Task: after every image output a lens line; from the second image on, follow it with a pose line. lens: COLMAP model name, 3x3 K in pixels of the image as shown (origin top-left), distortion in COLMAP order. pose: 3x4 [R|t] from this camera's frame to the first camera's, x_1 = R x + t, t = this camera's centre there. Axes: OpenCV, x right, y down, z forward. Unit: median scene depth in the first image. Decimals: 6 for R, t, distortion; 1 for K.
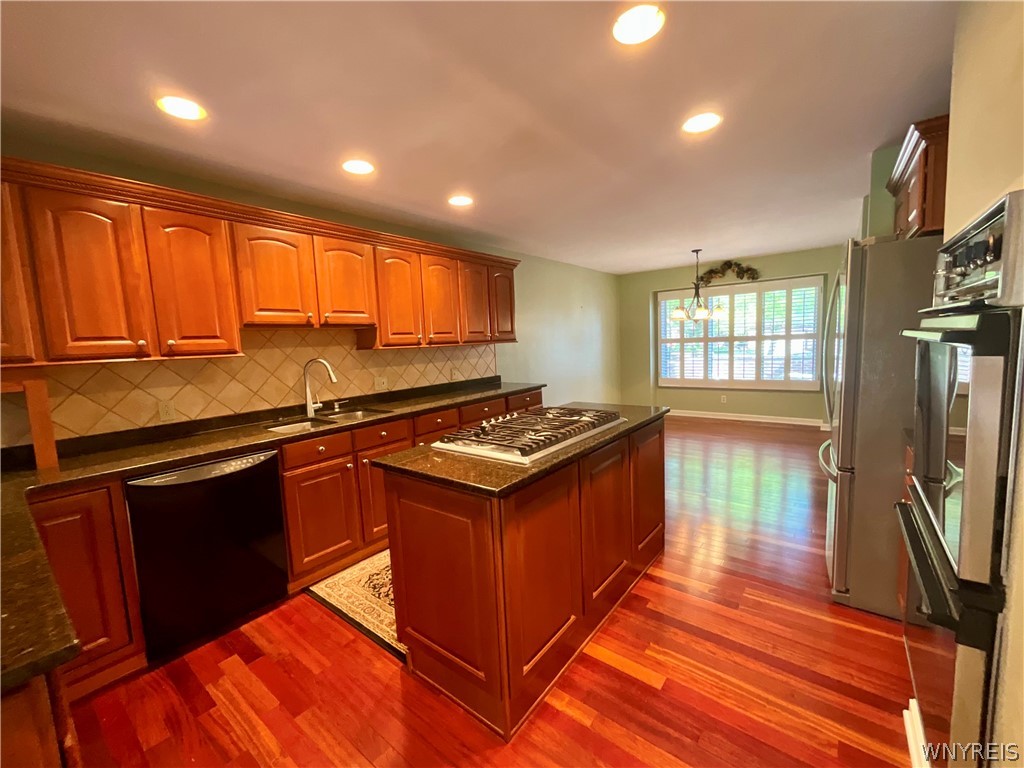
lens RADIAL K [[418.1, 0, 512.0], [0, 418.1, 384.0], [0, 0, 1]] dist [-0.001040, -0.000077]
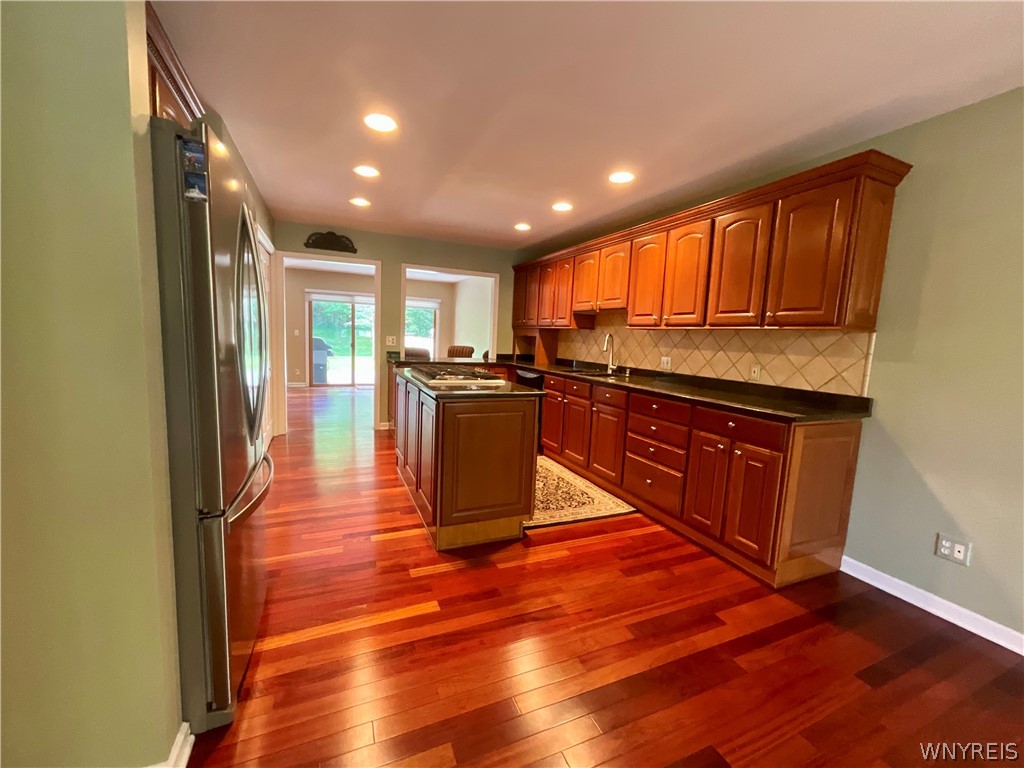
lens RADIAL K [[418.1, 0, 512.0], [0, 418.1, 384.0], [0, 0, 1]] dist [-0.001040, -0.000077]
pose [[-0.474330, 0.126241, -0.871249, 0.848104], [-0.110876, 0.973218, 0.201380, -0.127155], [0.873337, 0.192121, -0.447629, 1.219359]]
